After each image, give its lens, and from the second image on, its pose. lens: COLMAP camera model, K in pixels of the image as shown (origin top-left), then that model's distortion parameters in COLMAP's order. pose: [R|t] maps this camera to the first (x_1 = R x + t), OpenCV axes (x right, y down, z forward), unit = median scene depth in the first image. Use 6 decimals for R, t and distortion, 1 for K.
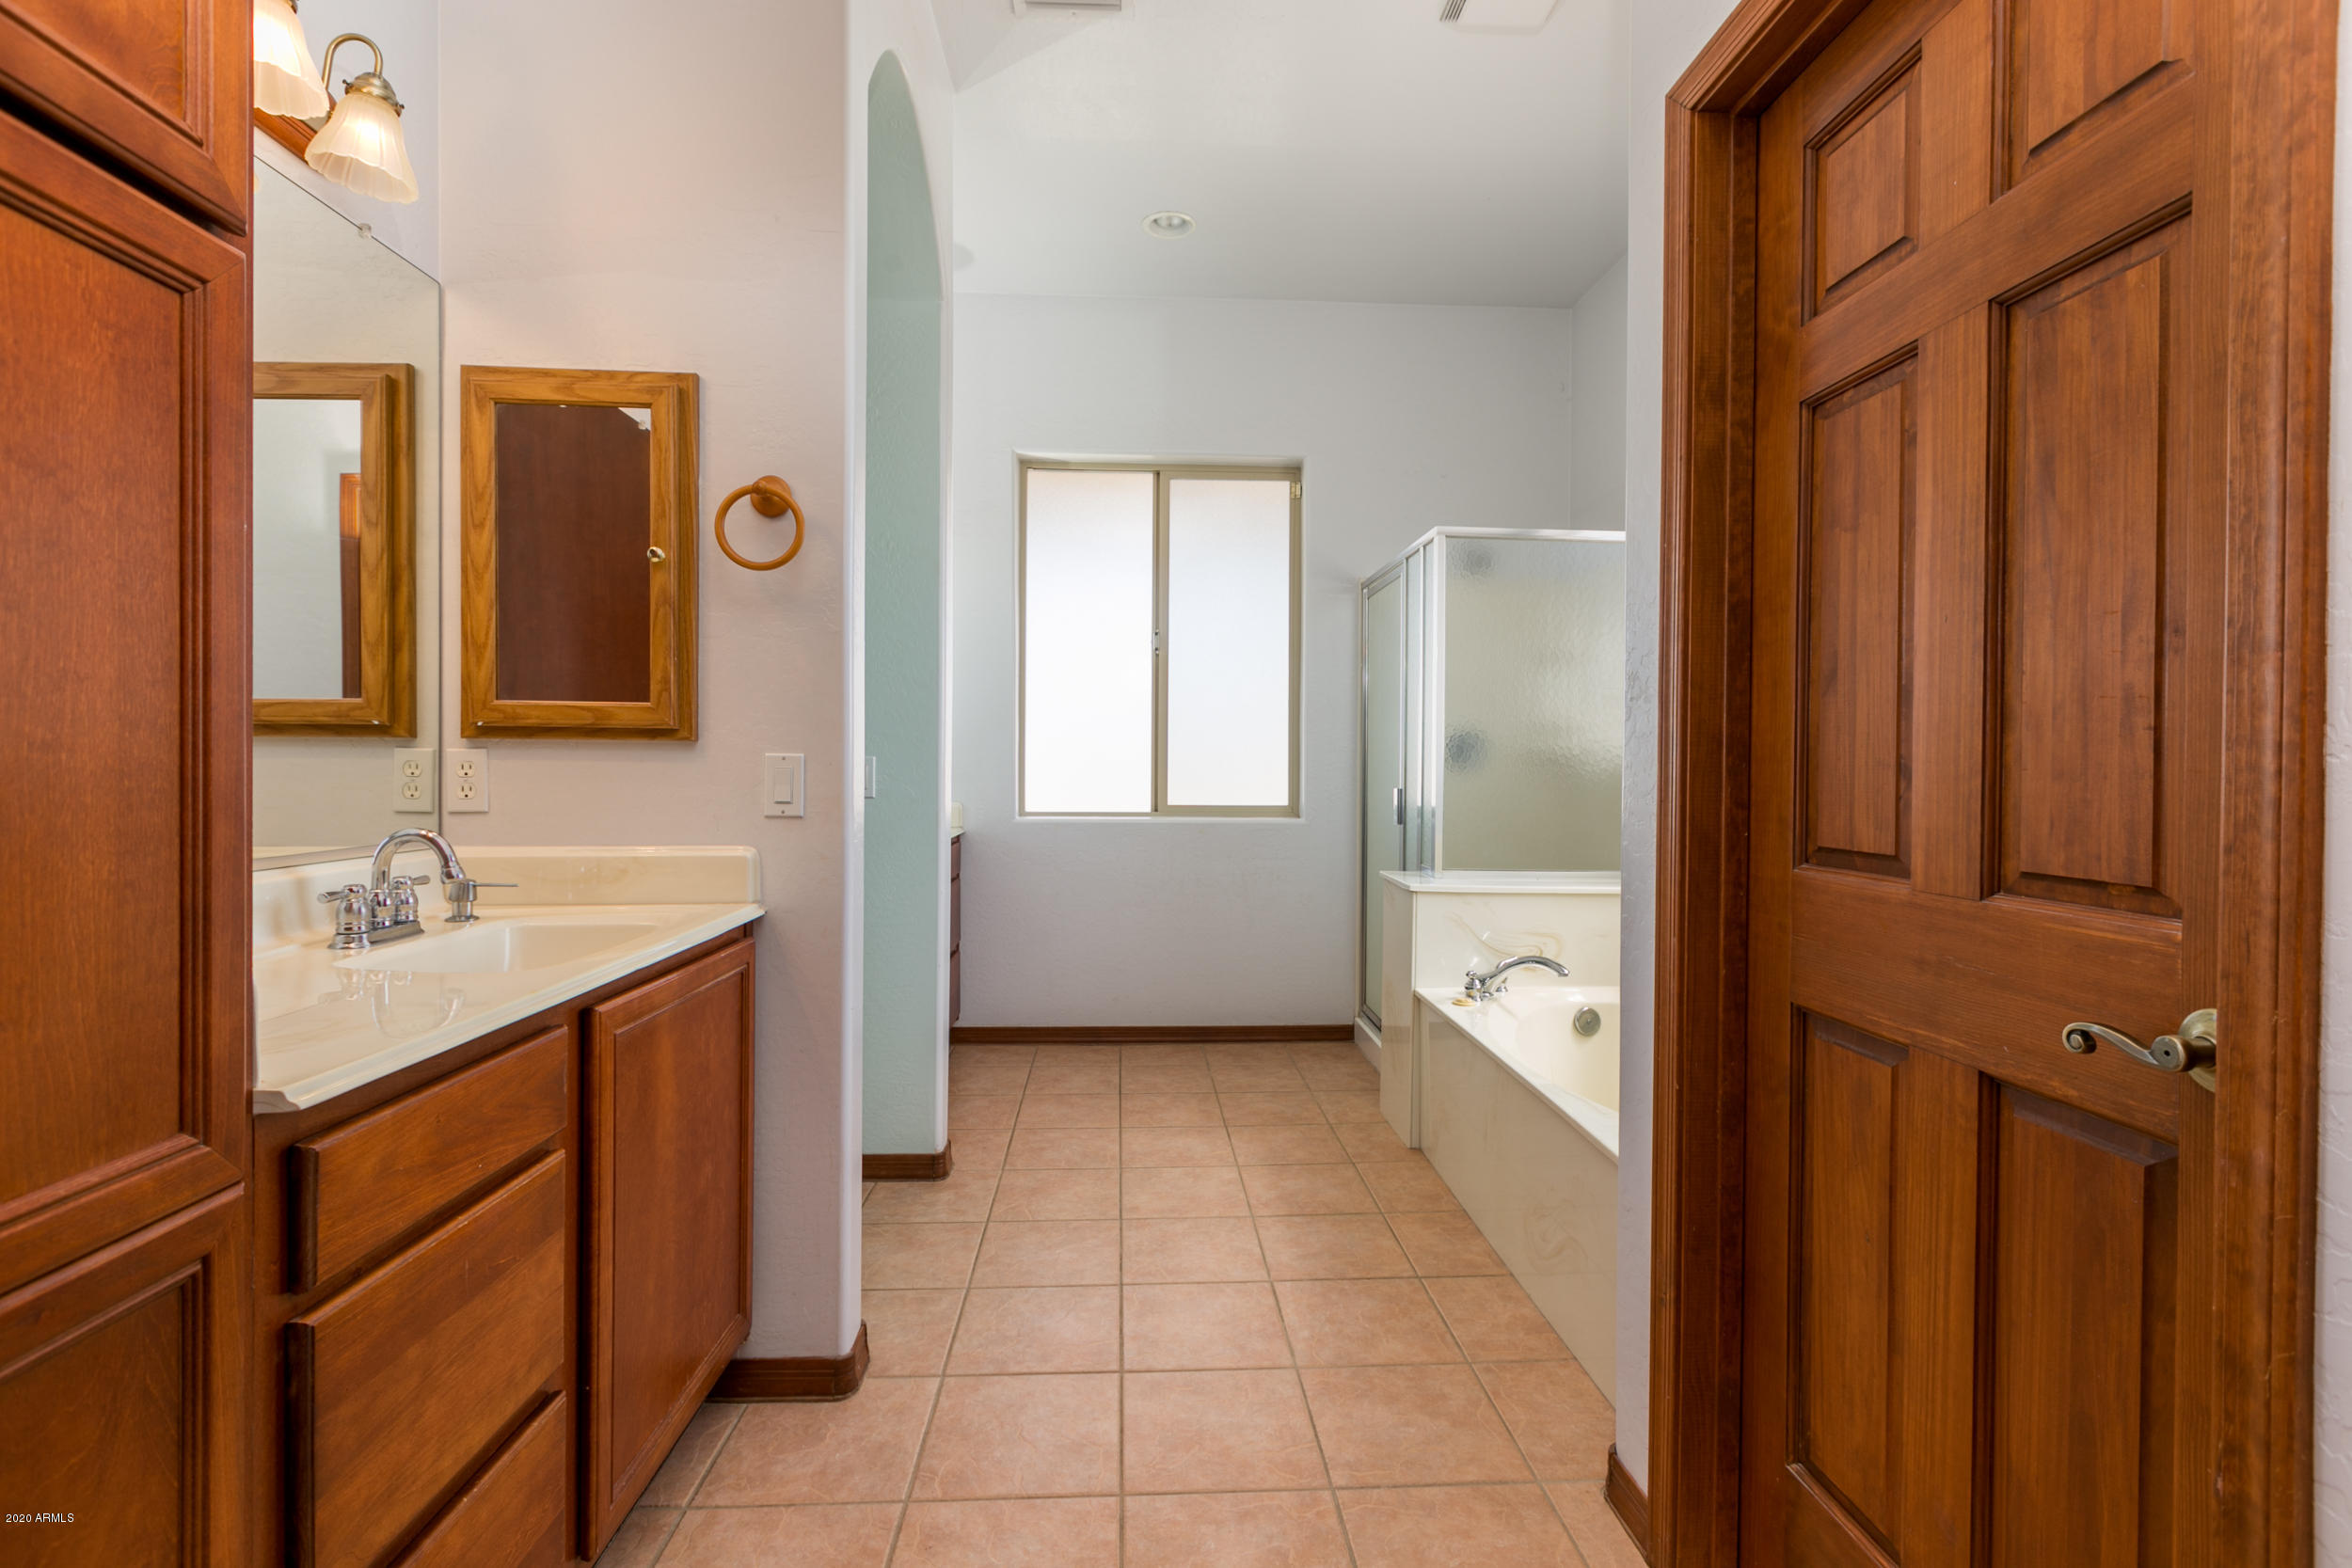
lens RADIAL K [[1064.8, 0, 1181.6], [0, 1064.8, 792.6], [0, 0, 1]] dist [-0.000113, 0.000494]
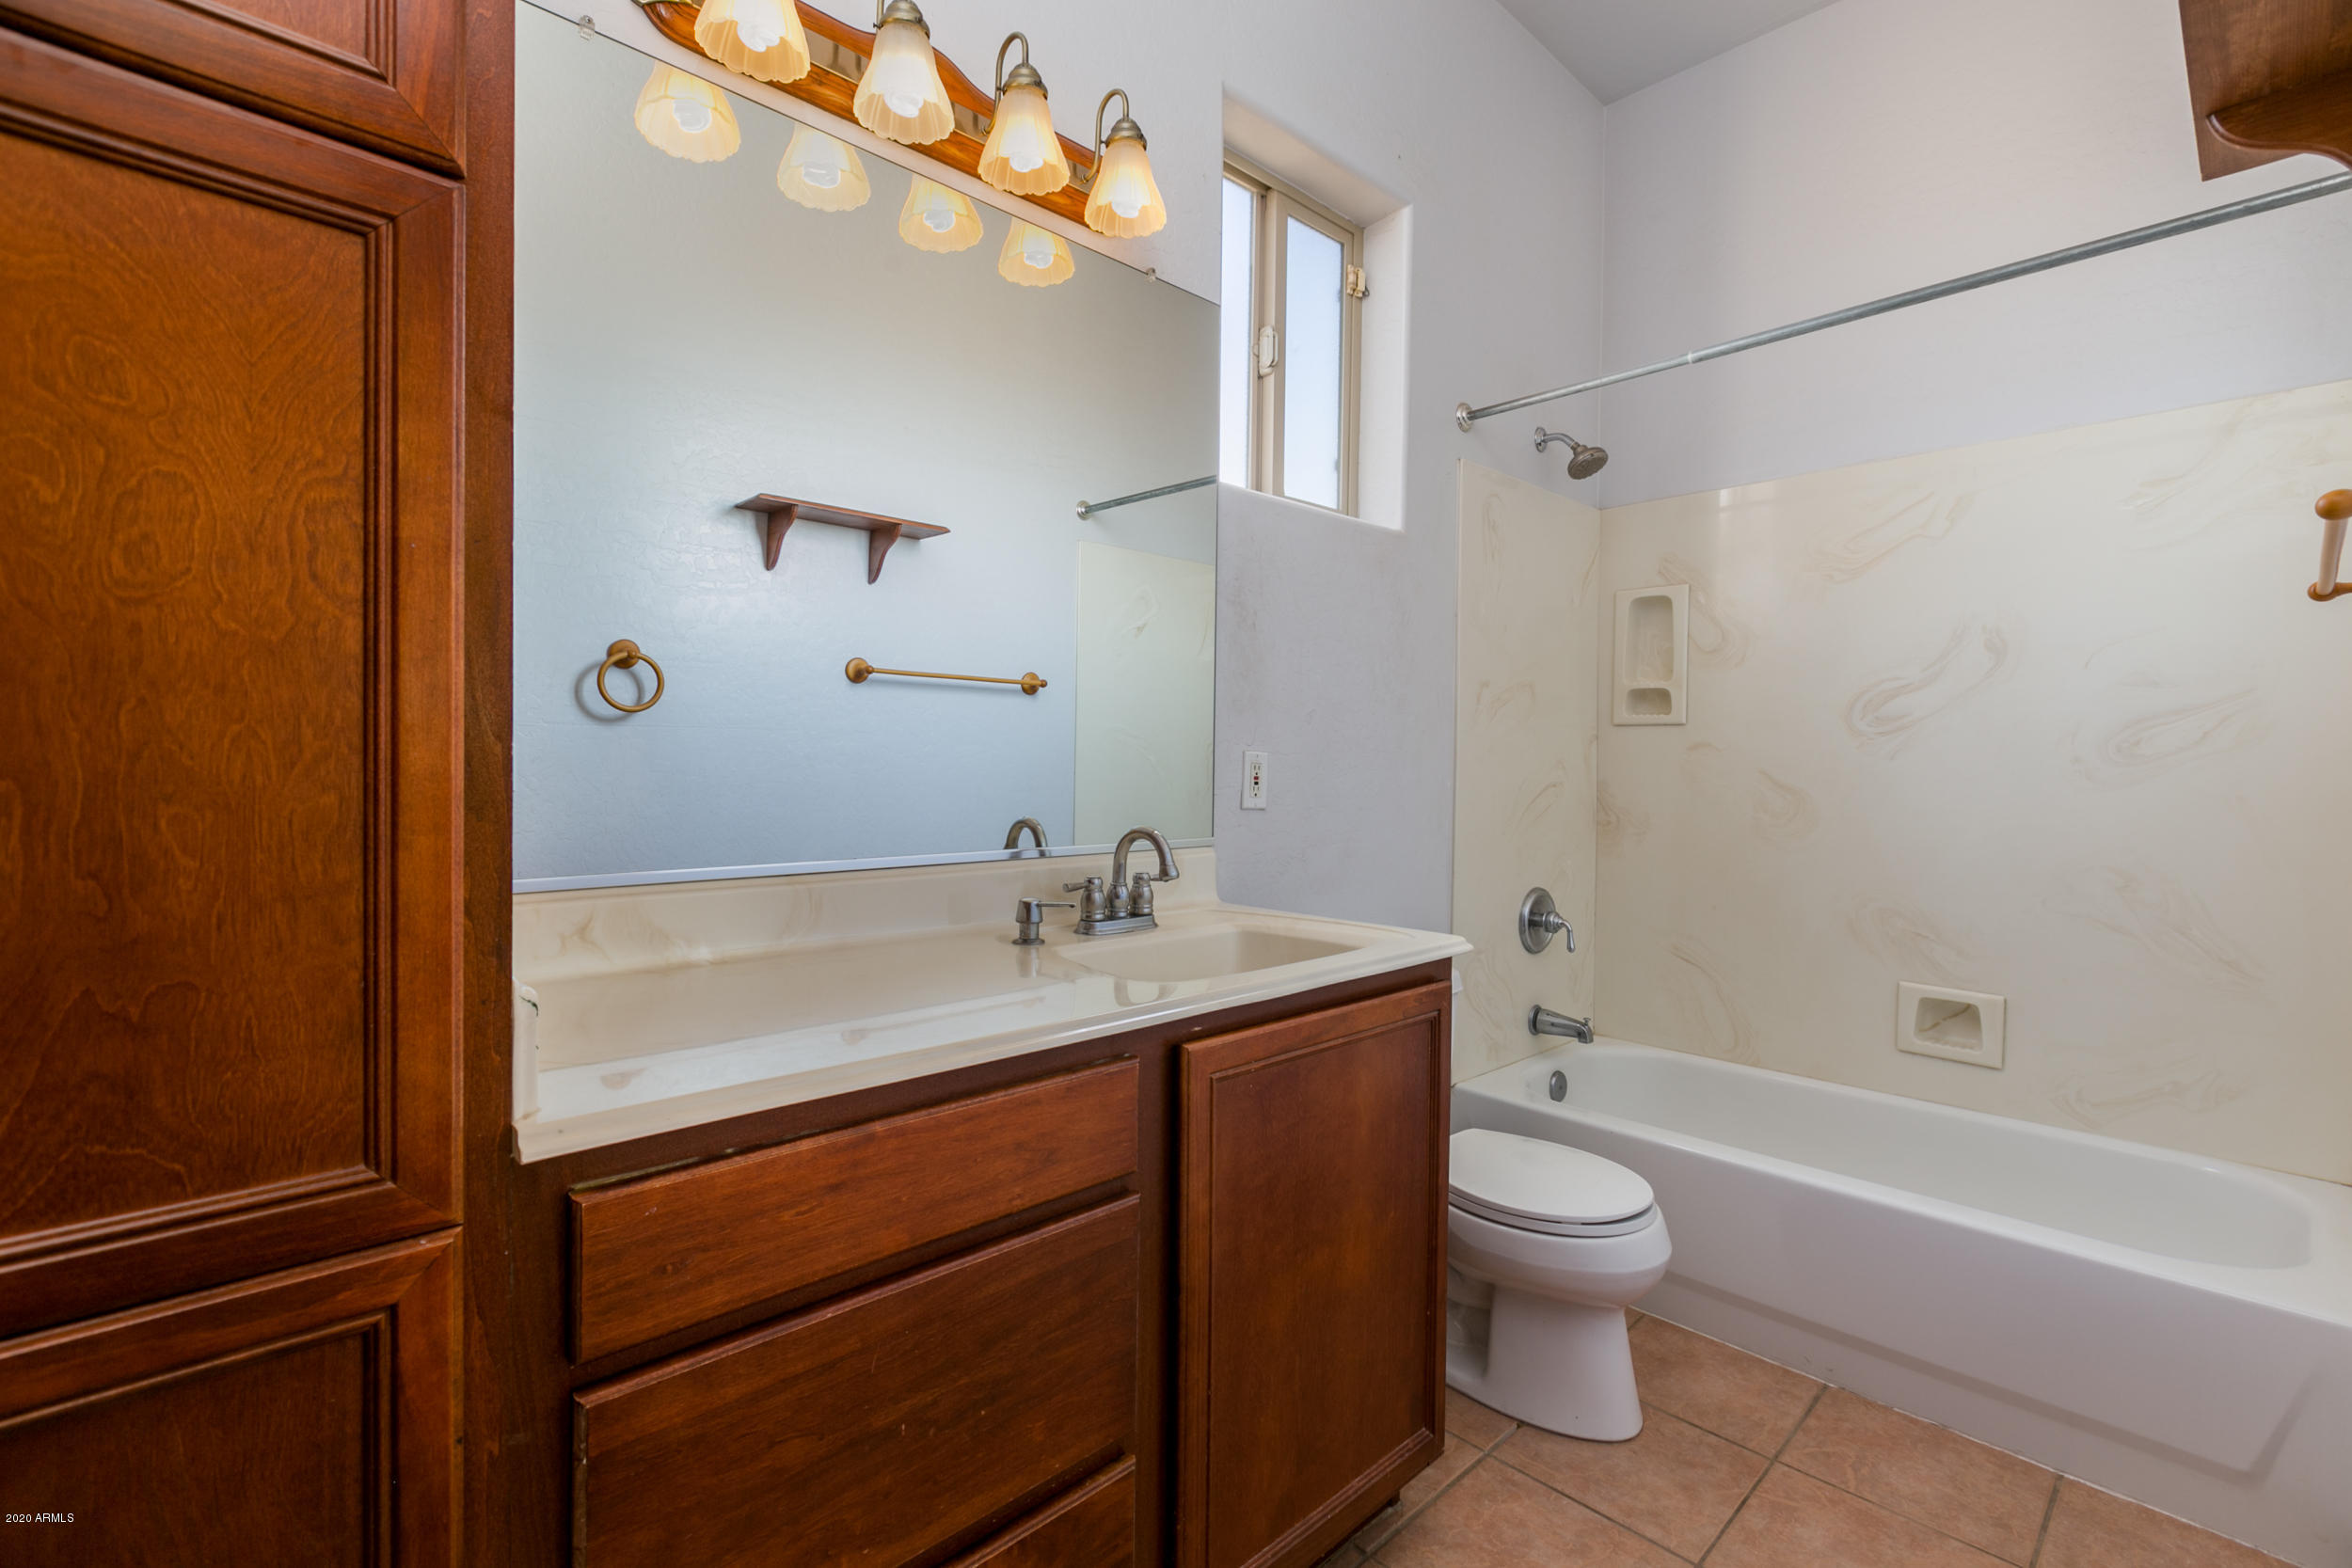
lens RADIAL K [[1064.8, 0, 1170.0], [0, 1064.8, 776.6], [0, 0, 1]] dist [-0.000113, 0.000494]
pose [[0.664958, 0.002491, -0.746876, 0.087524], [-0.016738, 0.999793, -0.011568, -0.004520], [0.746693, 0.020193, 0.664862, 0.415060]]
